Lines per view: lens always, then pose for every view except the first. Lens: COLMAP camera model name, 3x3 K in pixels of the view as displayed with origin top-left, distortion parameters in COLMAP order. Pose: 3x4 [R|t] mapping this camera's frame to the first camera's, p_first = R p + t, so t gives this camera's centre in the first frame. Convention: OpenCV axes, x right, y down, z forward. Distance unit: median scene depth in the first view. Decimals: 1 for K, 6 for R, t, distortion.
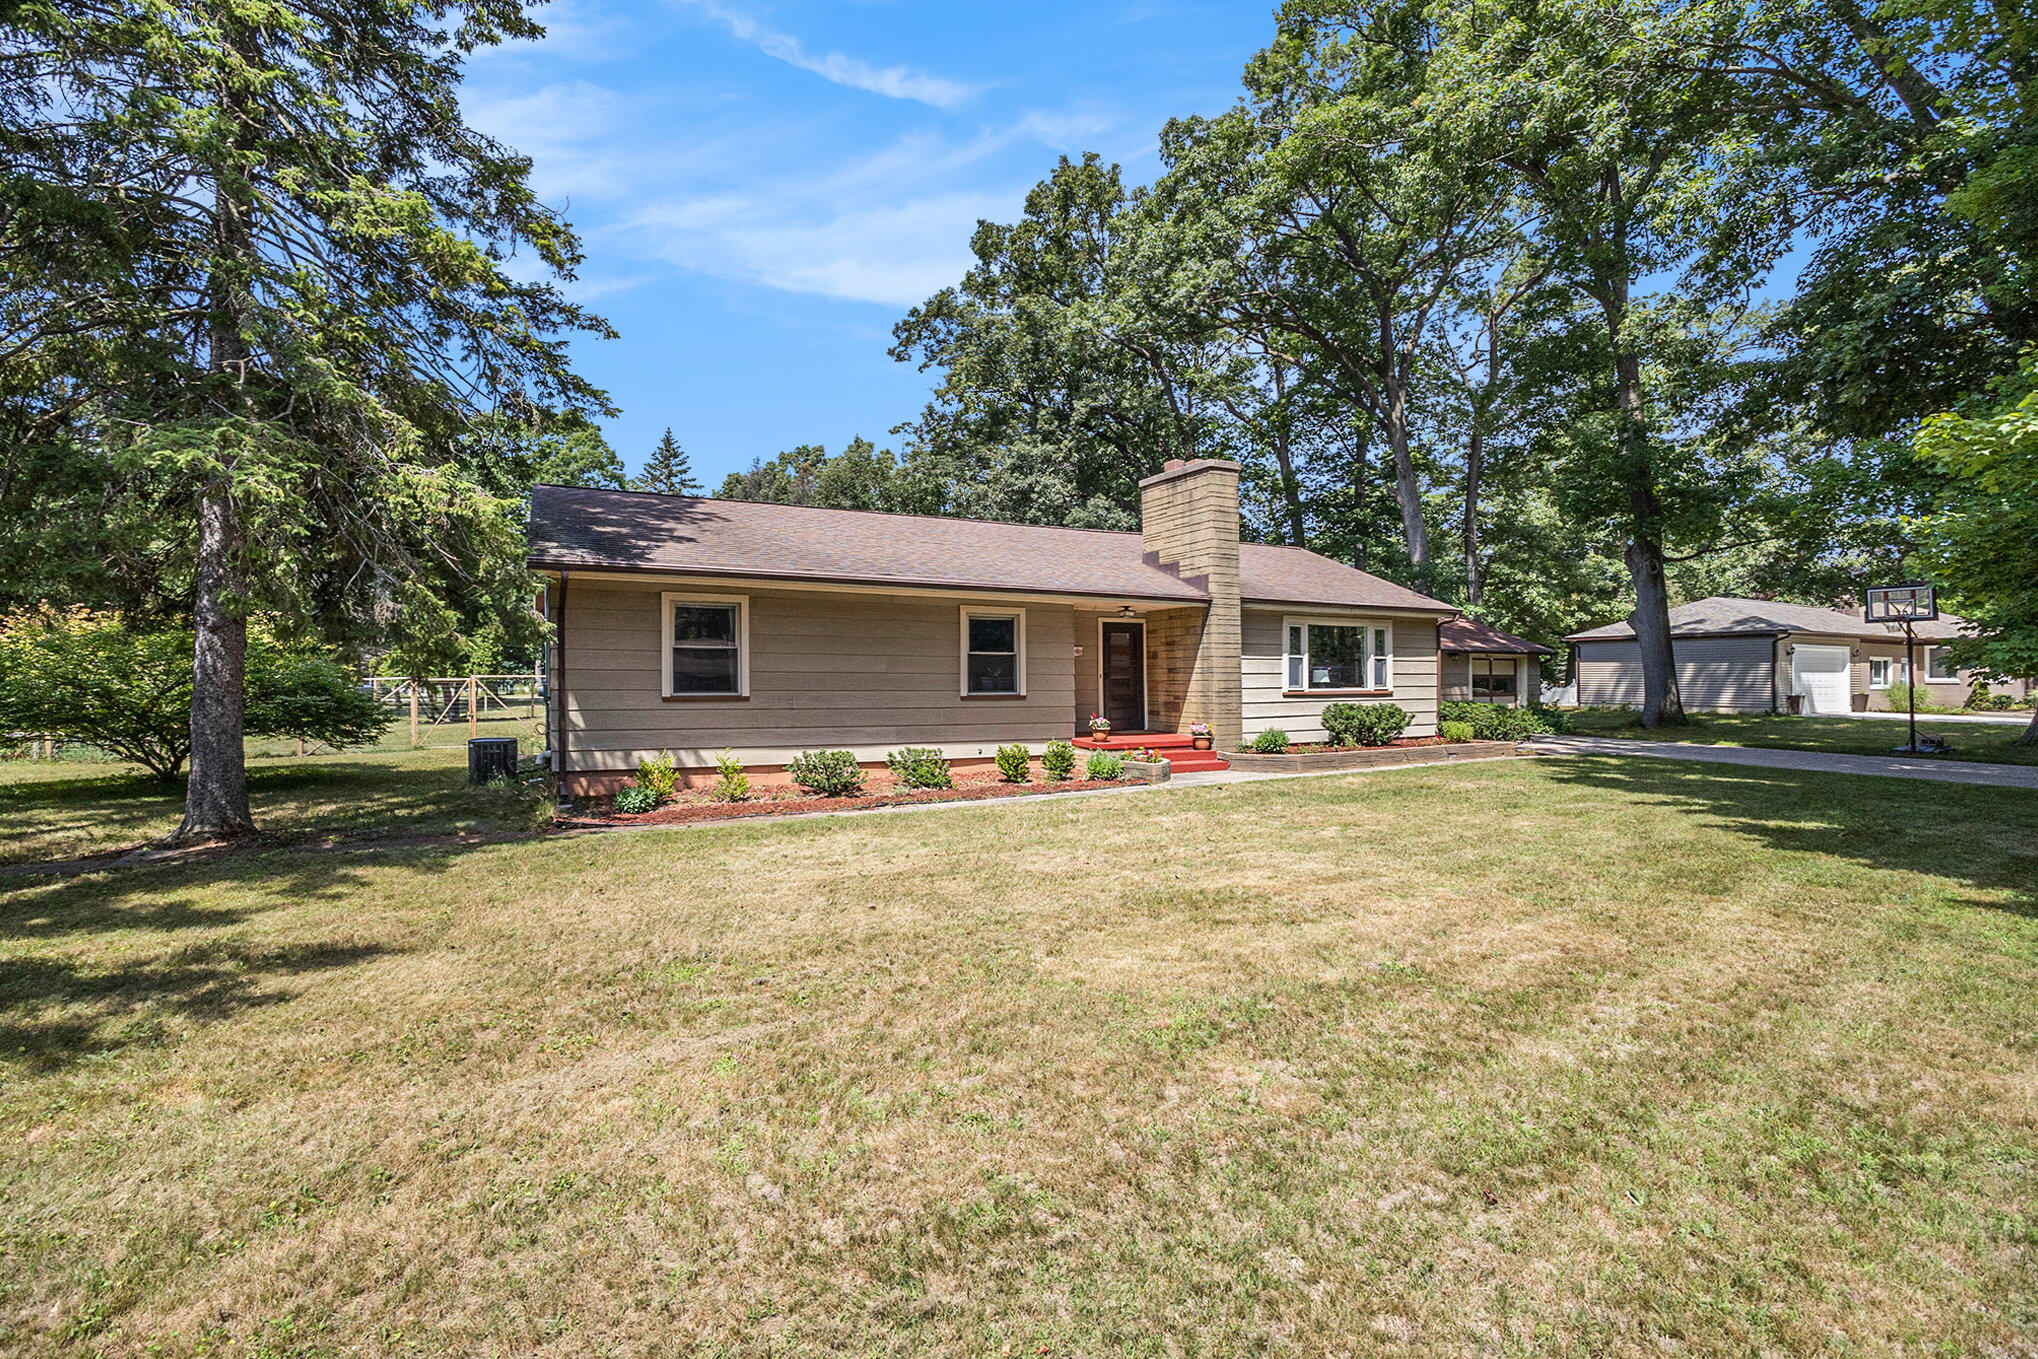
lens RADIAL K [[940.8, 0, 1019.0], [0, 940.8, 679.5], [0, 0, 1]] dist [-0.054843, 0.000009]
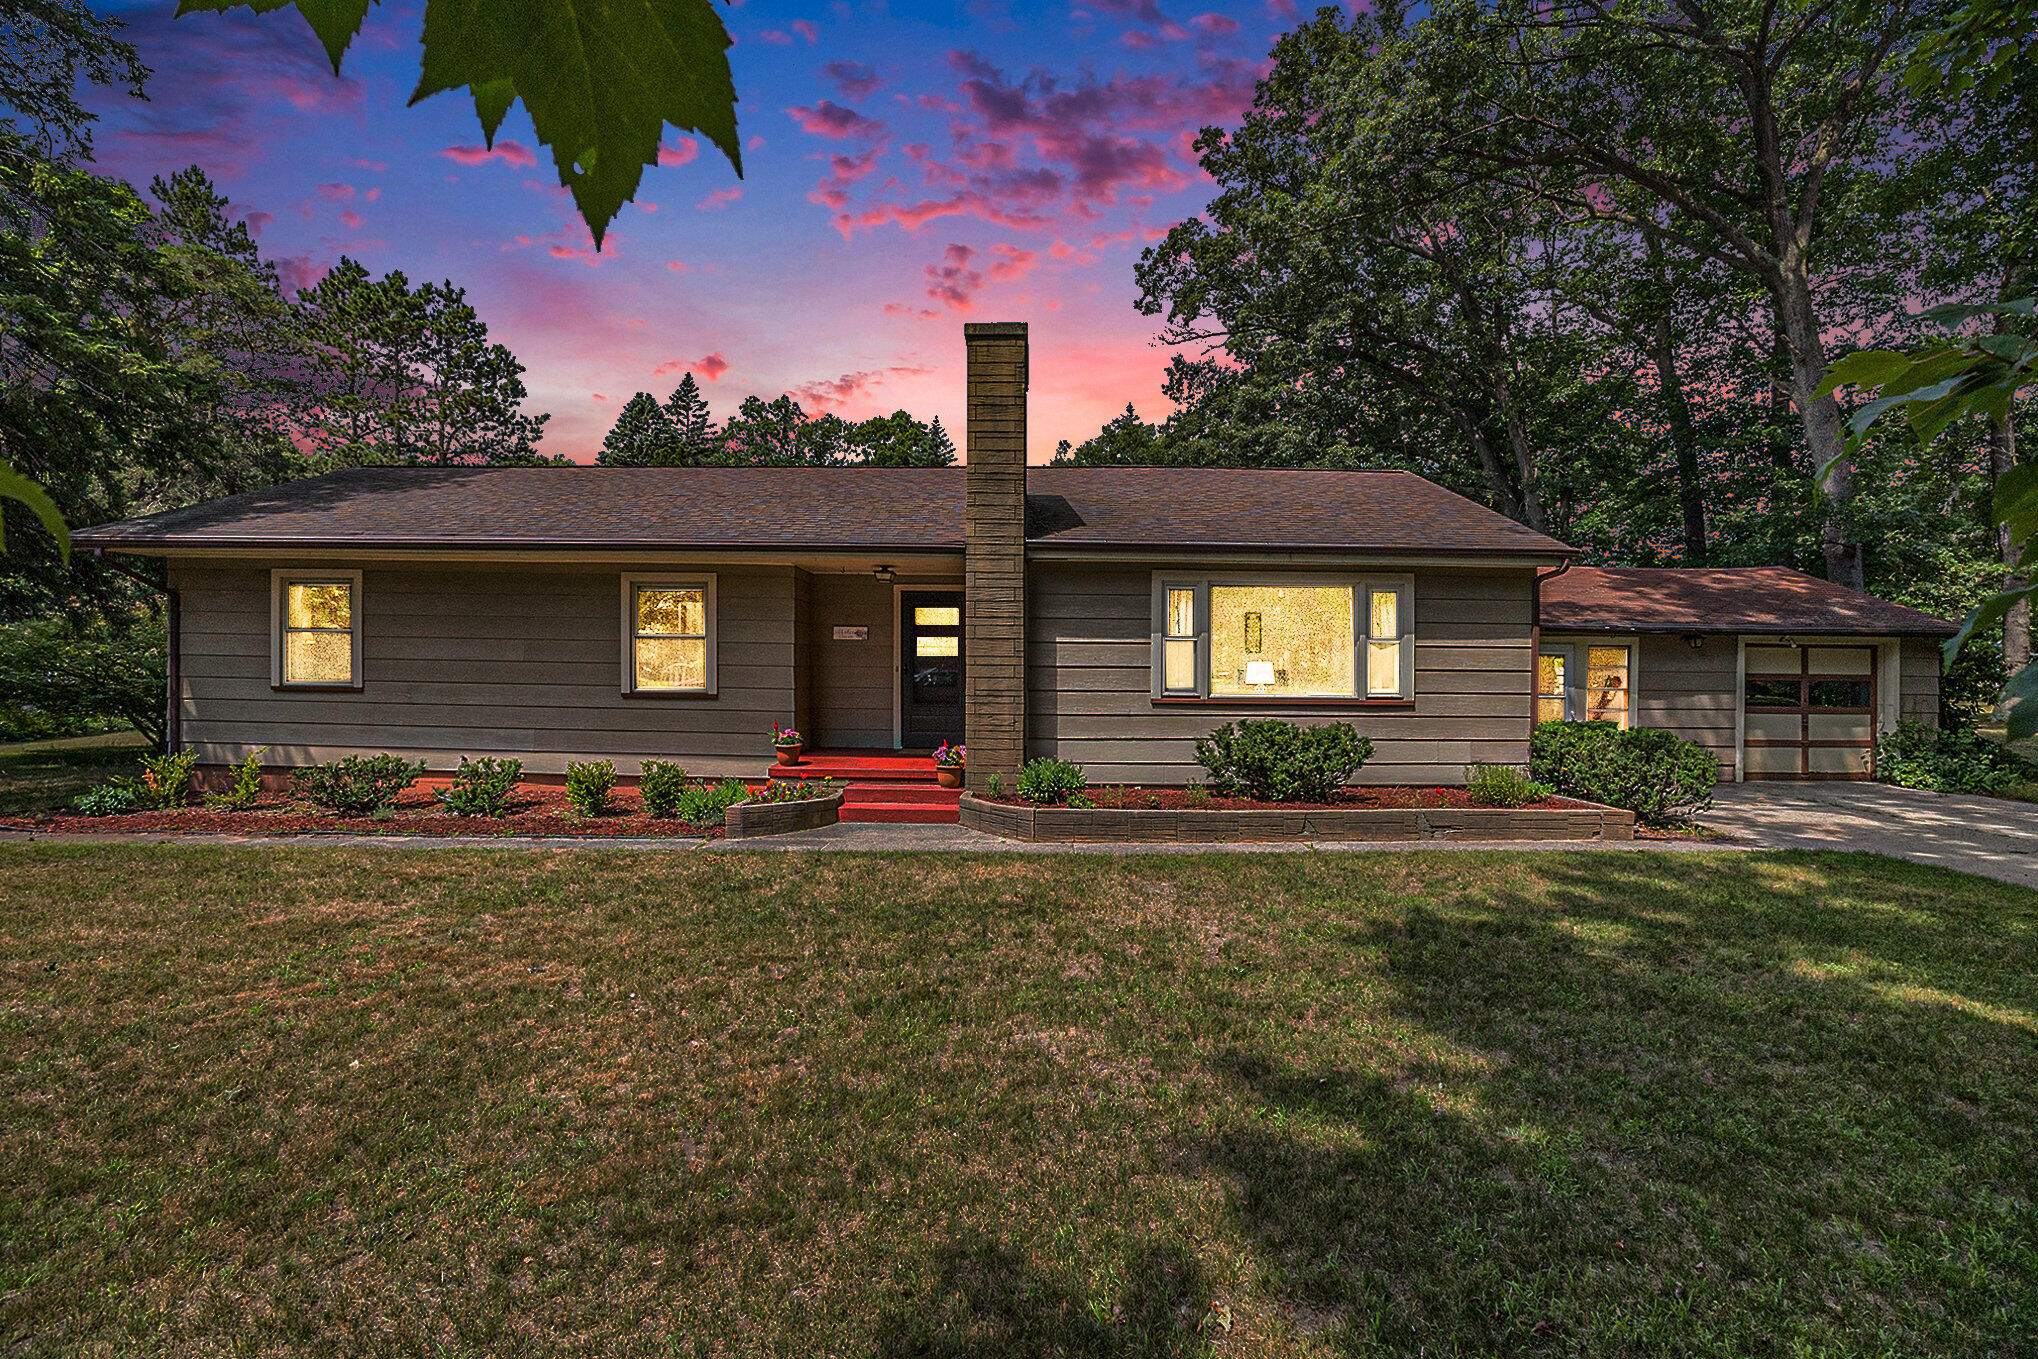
lens RADIAL K [[940.8, 0, 1019.0], [0, 940.8, 679.5], [0, 0, 1]] dist [-0.054843, 0.000009]
pose [[0.873067, 0.013823, -0.487404, 0.505395], [-0.011645, 0.999904, 0.007500, -0.001928], [0.487461, -0.000872, 0.873144, 0.438981]]
